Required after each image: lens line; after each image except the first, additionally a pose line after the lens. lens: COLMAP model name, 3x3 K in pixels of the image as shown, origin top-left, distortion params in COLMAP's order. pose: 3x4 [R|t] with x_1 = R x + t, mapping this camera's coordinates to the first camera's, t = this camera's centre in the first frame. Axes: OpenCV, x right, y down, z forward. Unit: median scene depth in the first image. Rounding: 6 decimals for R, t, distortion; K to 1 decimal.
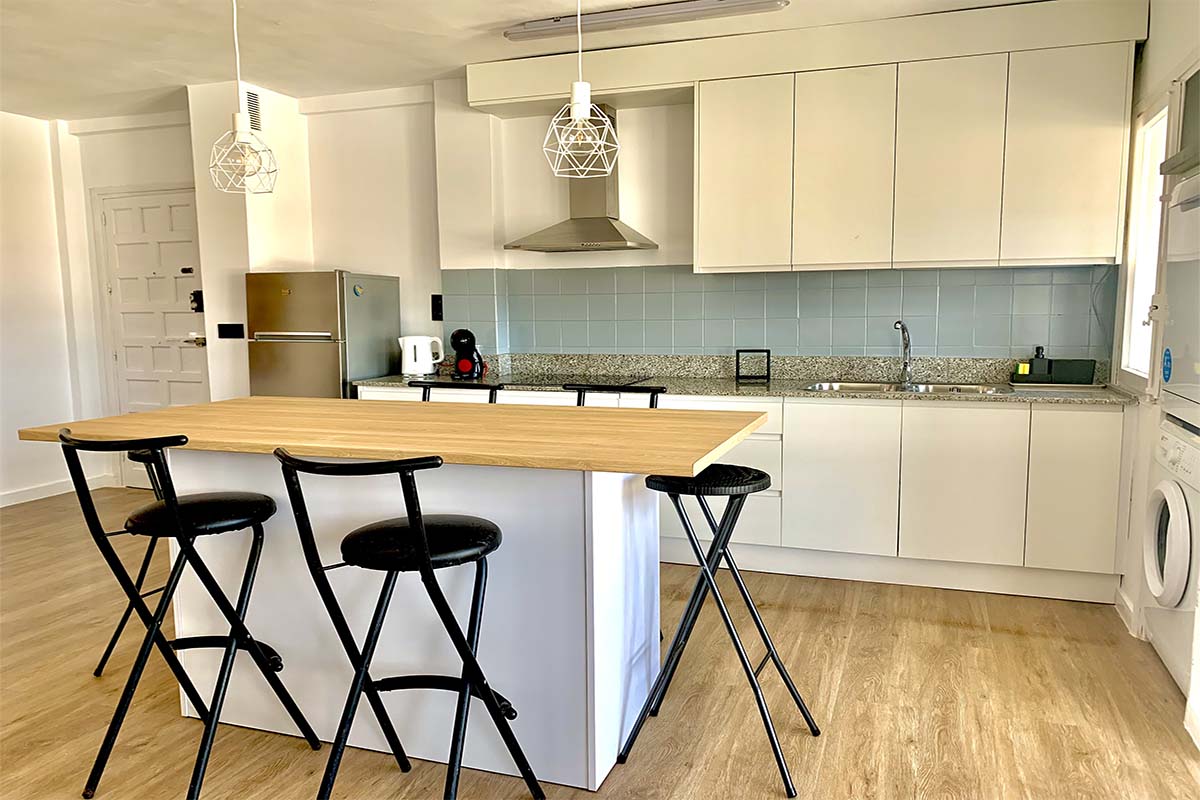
lens RADIAL K [[890.4, 0, 600.0], [0, 890.4, 400.0], [0, 0, 1]] dist [0.058235, -0.000081]
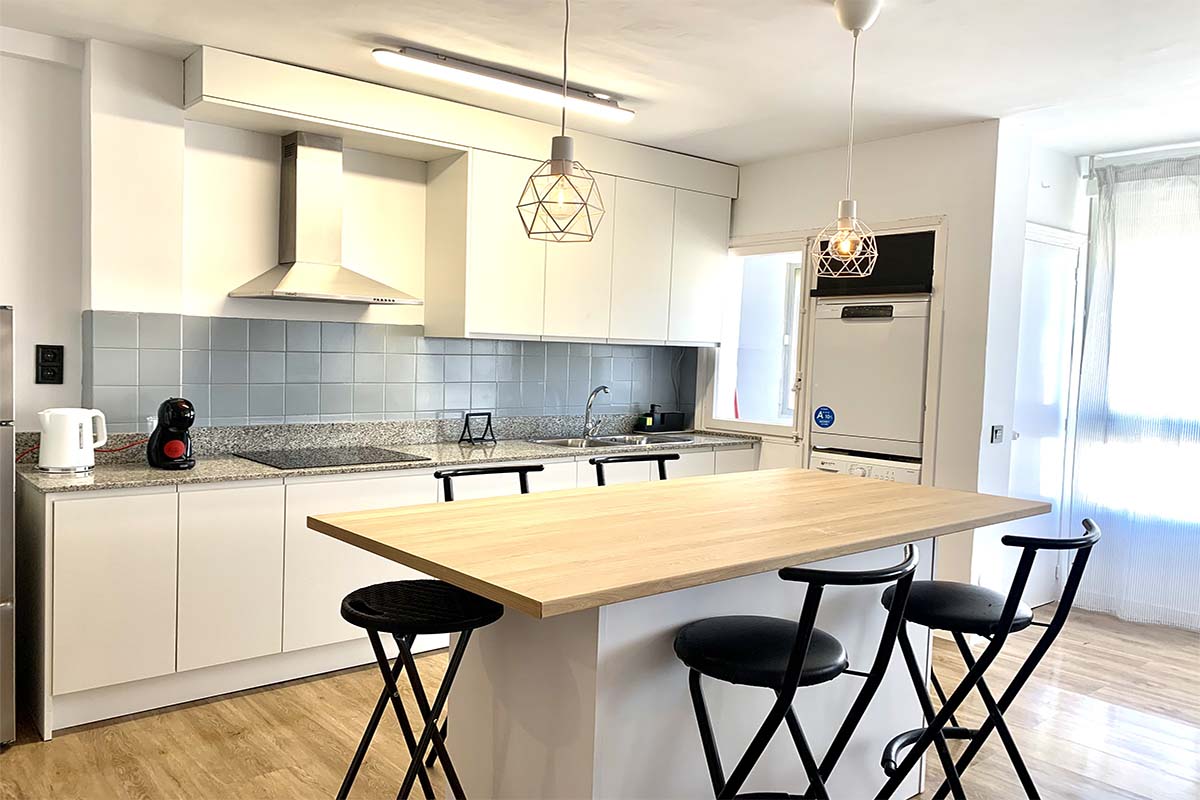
lens RADIAL K [[875.5, 0, 600.0], [0, 875.5, 400.0], [0, 0, 1]] dist [-0.059320, -0.001008]
pose [[0.458086, -0.018450, 0.888716, -0.654965], [0.069227, 0.997489, -0.014974, -0.046353], [-0.886208, 0.068382, 0.458213, 0.412157]]
